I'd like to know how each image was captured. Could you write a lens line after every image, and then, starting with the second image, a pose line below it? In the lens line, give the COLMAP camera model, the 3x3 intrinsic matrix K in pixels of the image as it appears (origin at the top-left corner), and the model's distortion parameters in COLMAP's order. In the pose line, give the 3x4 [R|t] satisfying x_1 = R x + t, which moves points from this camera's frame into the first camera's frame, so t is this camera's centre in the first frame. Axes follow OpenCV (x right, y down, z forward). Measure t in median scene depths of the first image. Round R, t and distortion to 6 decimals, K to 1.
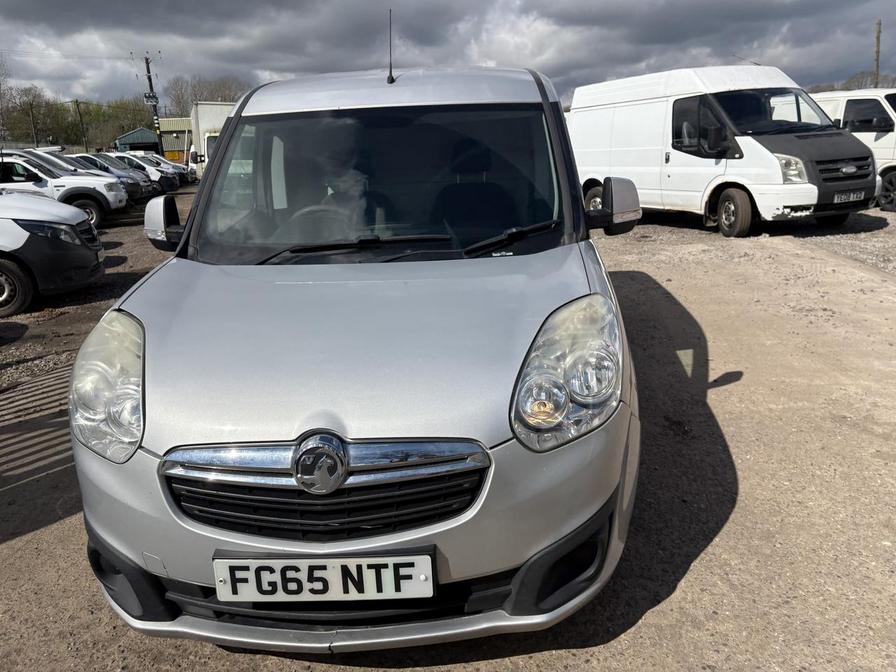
lens RADIAL K [[665.3, 0, 450.4], [0, 665.3, 341.9], [0, 0, 1]] dist [0.028335, -0.032572]
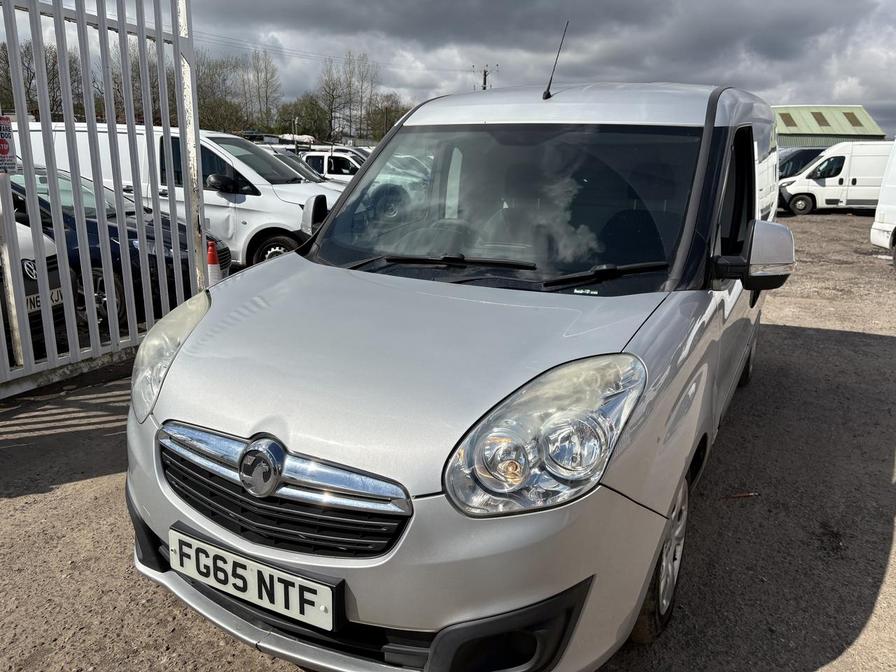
lens RADIAL K [[665.3, 0, 471.1], [0, 665.3, 351.1], [0, 0, 1]] dist [0.028335, -0.032572]
pose [[0.901729, 0.178261, -0.393838, 0.438583], [-0.180682, 0.983045, 0.031263, -0.077026], [0.392733, 0.042969, 0.918648, 0.169979]]
